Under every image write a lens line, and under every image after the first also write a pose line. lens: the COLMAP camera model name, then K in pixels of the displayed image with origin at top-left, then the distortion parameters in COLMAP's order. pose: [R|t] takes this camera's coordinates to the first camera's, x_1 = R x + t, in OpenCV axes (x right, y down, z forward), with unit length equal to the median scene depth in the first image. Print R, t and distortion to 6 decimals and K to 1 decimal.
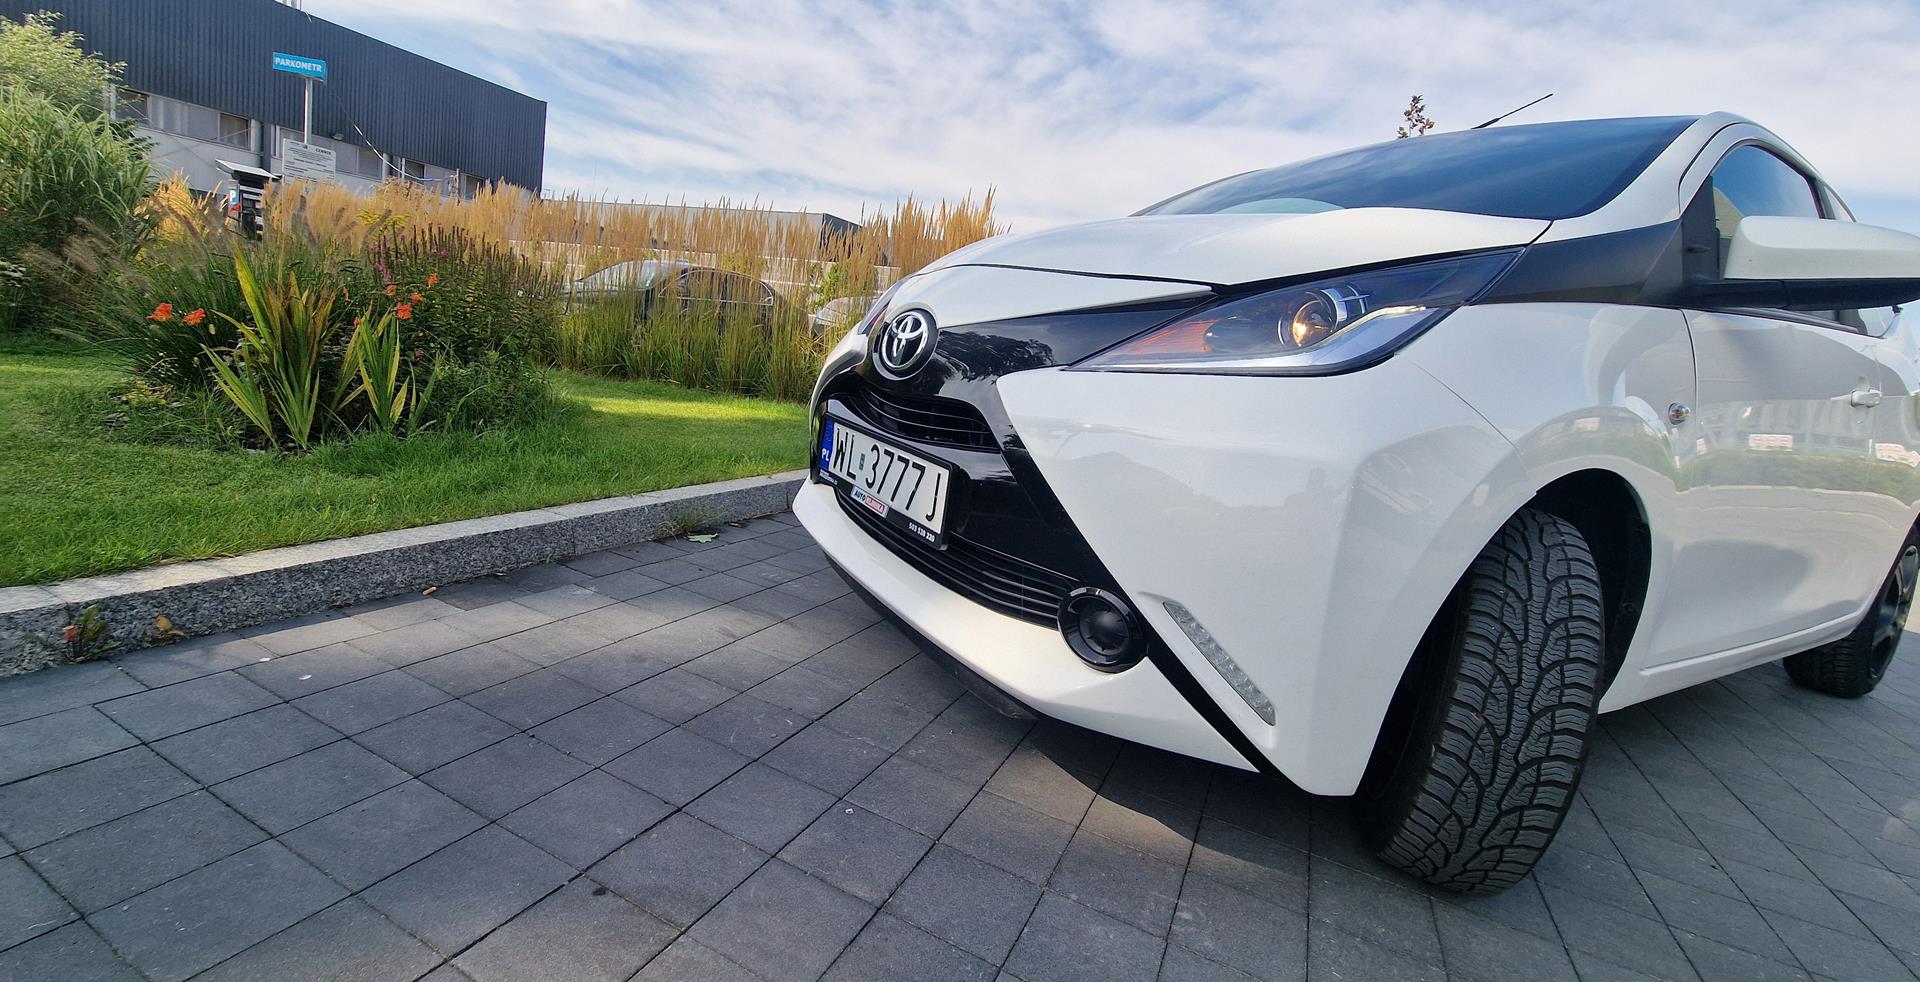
lens RADIAL K [[783.5, 0, 965.3], [0, 783.5, 454.4], [0, 0, 1]] dist [0.000243, -0.000068]
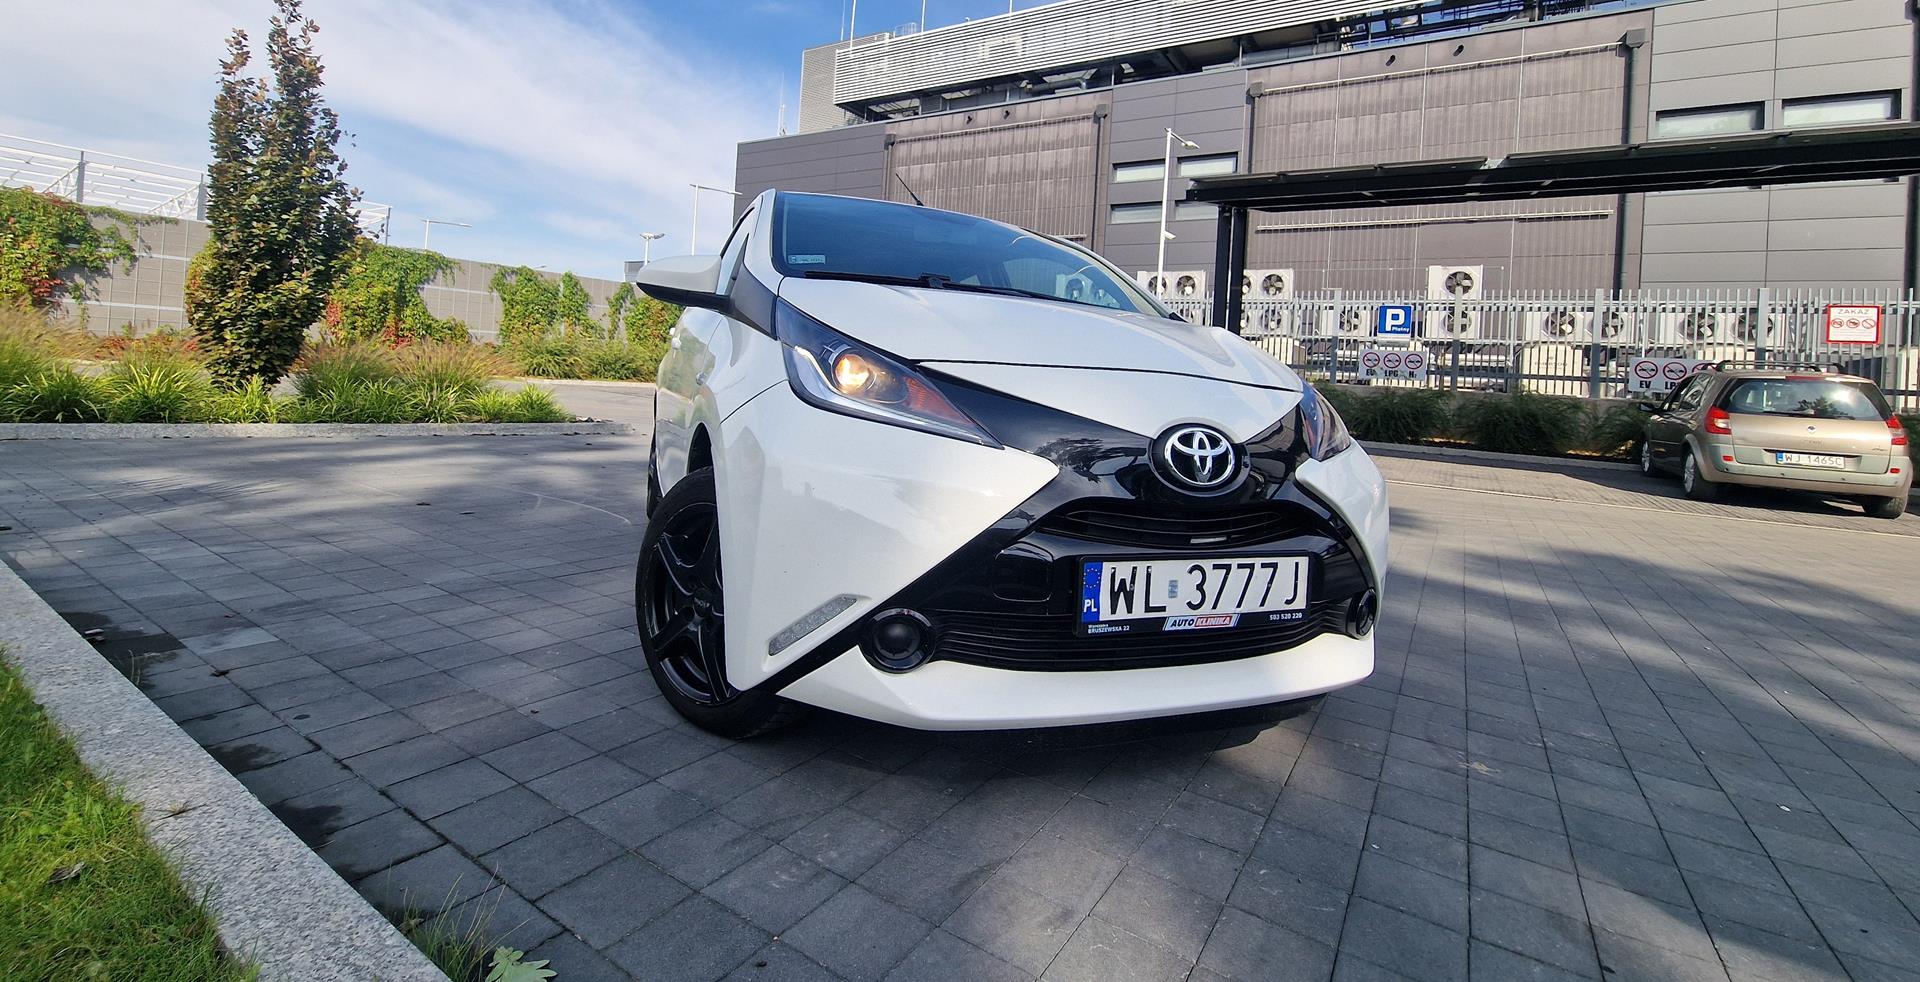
lens RADIAL K [[794.4, 0, 956.8], [0, 794.4, 363.3], [0, 0, 1]] dist [-0.000453, -0.000287]
pose [[0.149685, -0.111150, 0.982466, -1.193576], [0.088407, 0.991186, 0.098667, -0.417537], [-0.984773, 0.072088, 0.158192, 1.190868]]
